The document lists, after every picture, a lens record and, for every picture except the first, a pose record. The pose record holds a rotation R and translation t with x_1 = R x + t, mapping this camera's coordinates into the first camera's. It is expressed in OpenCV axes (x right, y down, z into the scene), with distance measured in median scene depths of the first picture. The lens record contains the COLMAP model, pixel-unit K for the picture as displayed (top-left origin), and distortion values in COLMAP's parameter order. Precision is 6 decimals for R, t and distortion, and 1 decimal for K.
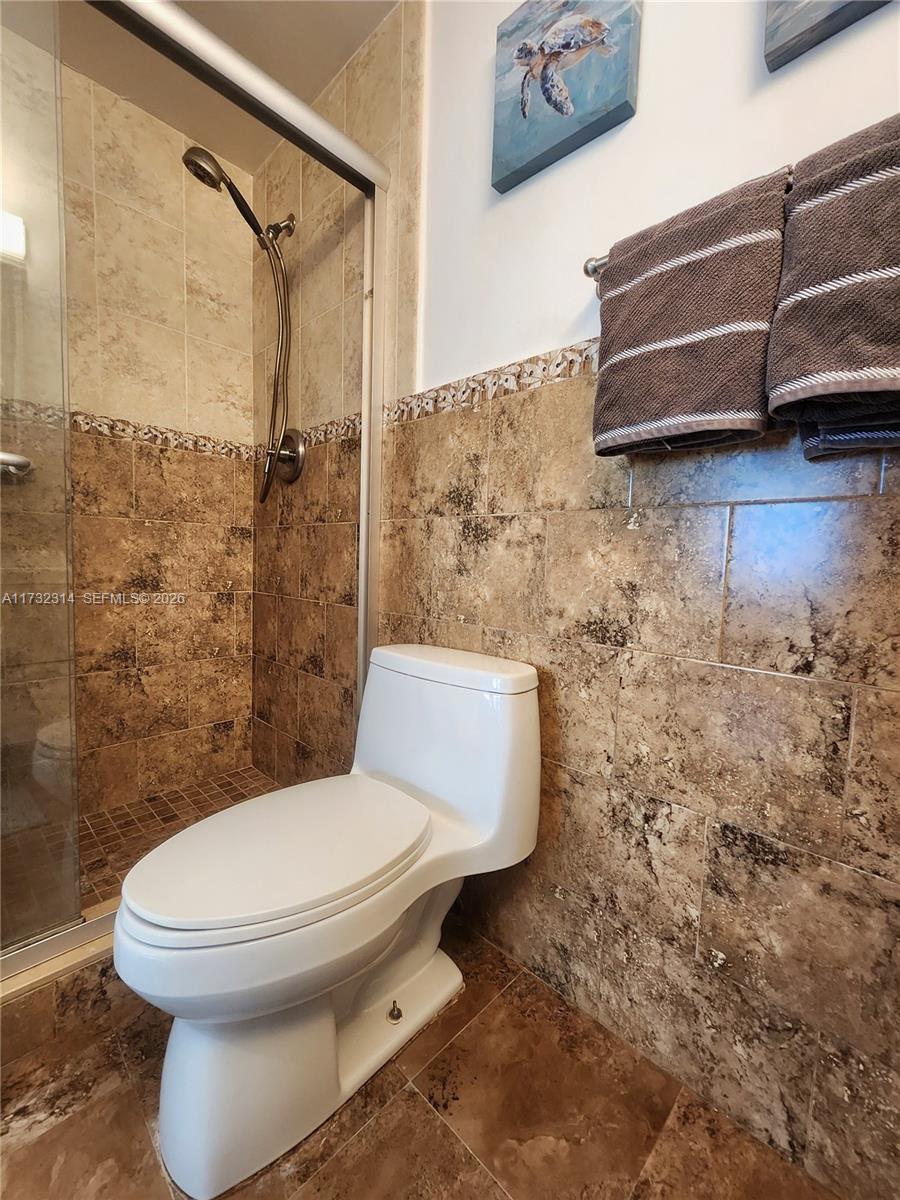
lens RADIAL K [[486.7, 0, 450.0], [0, 486.7, 598.8], [0, 0, 1]] dist [-0.003160, 0.000067]
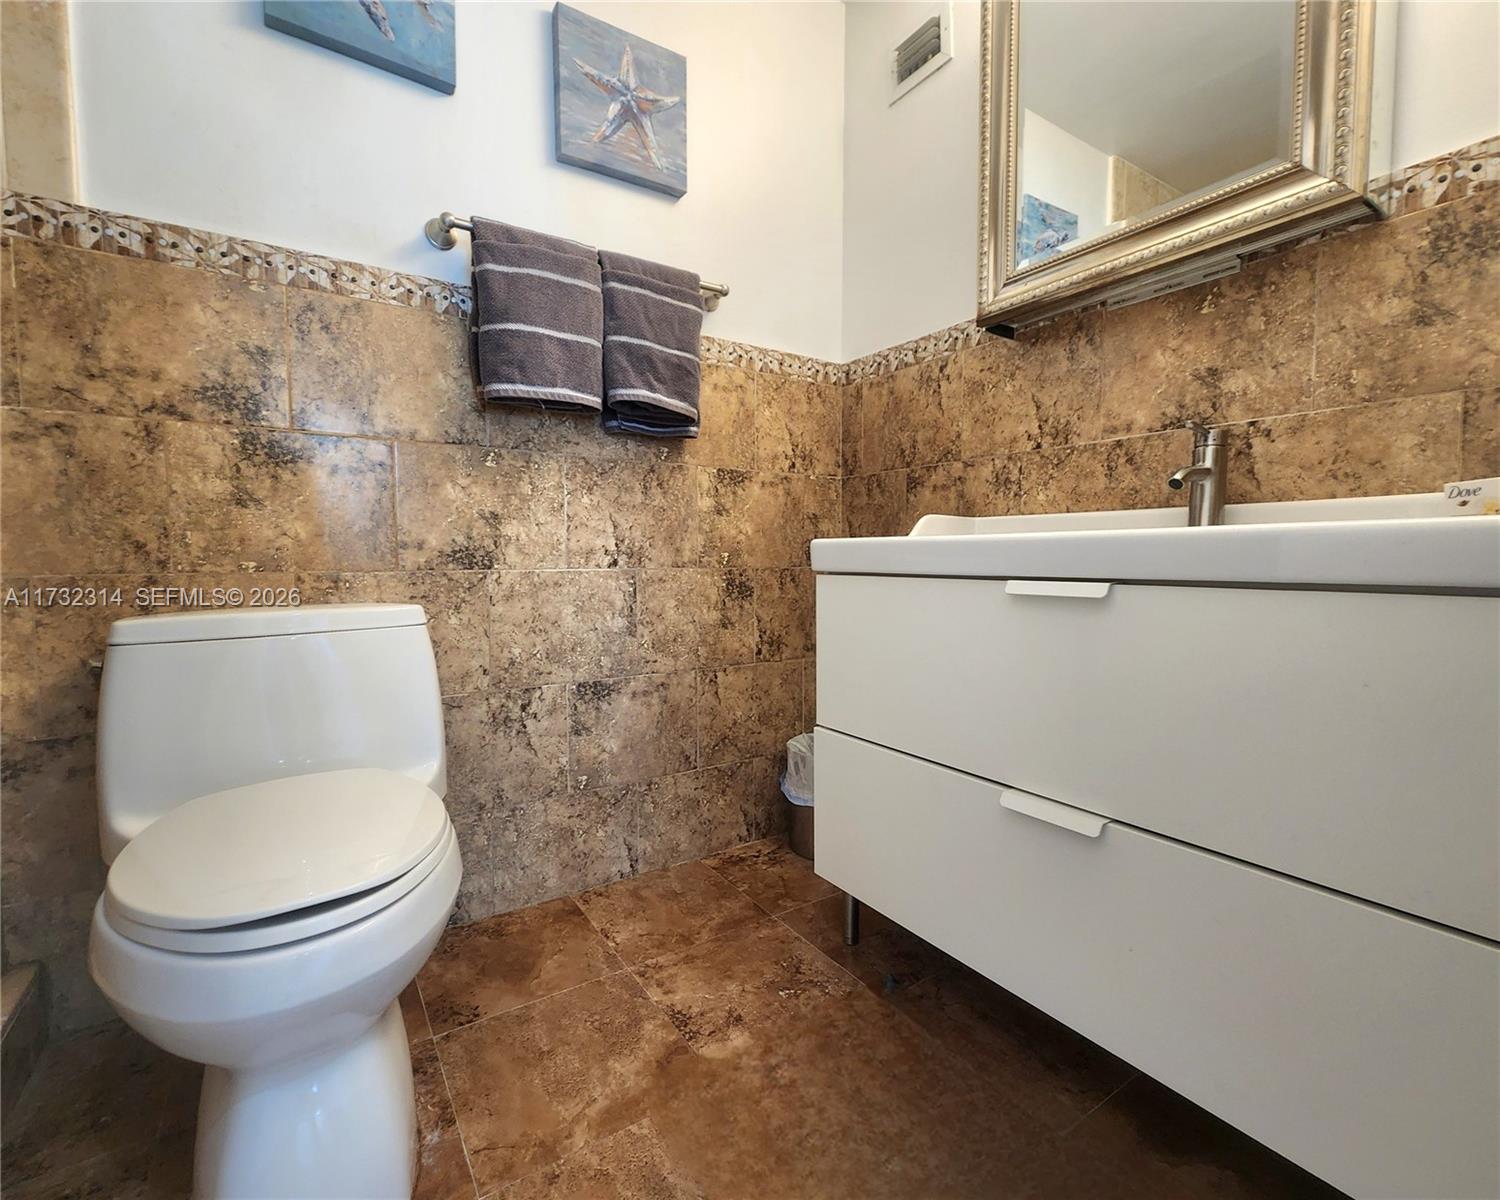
lens RADIAL K [[682.1, 0, 749.9], [0, 682.1, 595.4], [0, 0, 1]] dist [-0.001442, -0.000097]
pose [[0.216990, -0.089161, 0.972093, -1.067974], [0.082481, 0.993934, 0.072752, 0.093445], [-0.972683, 0.064393, 0.223028, 0.052621]]
